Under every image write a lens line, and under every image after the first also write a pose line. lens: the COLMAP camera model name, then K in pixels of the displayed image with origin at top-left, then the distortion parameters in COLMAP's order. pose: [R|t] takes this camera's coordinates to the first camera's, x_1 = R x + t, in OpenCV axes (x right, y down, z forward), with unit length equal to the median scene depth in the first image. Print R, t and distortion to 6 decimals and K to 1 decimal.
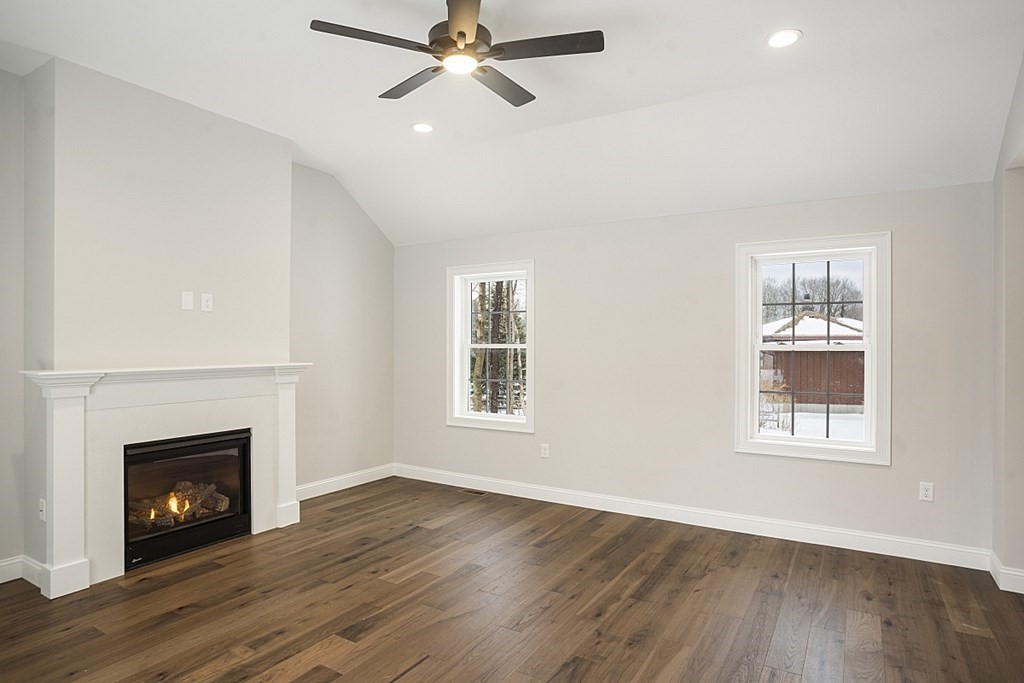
lens RADIAL K [[573.3, 0, 523.5], [0, 573.3, 340.7], [0, 0, 1]] dist [-0.027828, 0.001552]
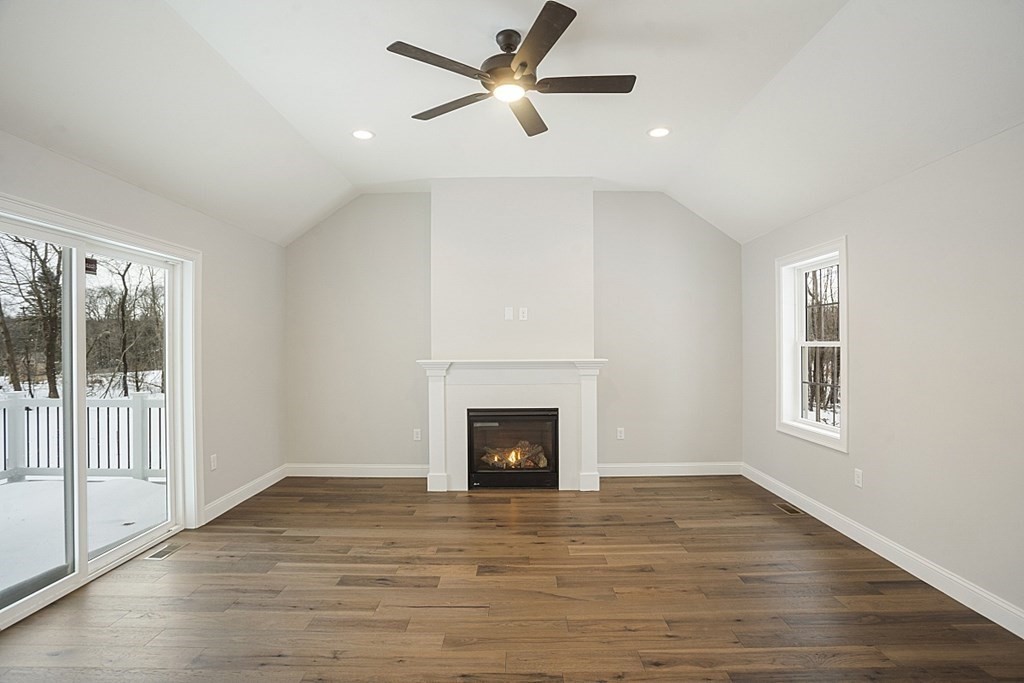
lens RADIAL K [[506.1, 0, 512.0], [0, 506.1, 341.5], [0, 0, 1]] dist [-0.069818, 0.000949]
pose [[0.512605, -0.009537, -0.858572, 0.485251], [0.010192, 0.999935, -0.005022, 0.006324], [0.858564, -0.006176, 0.512669, 0.336258]]
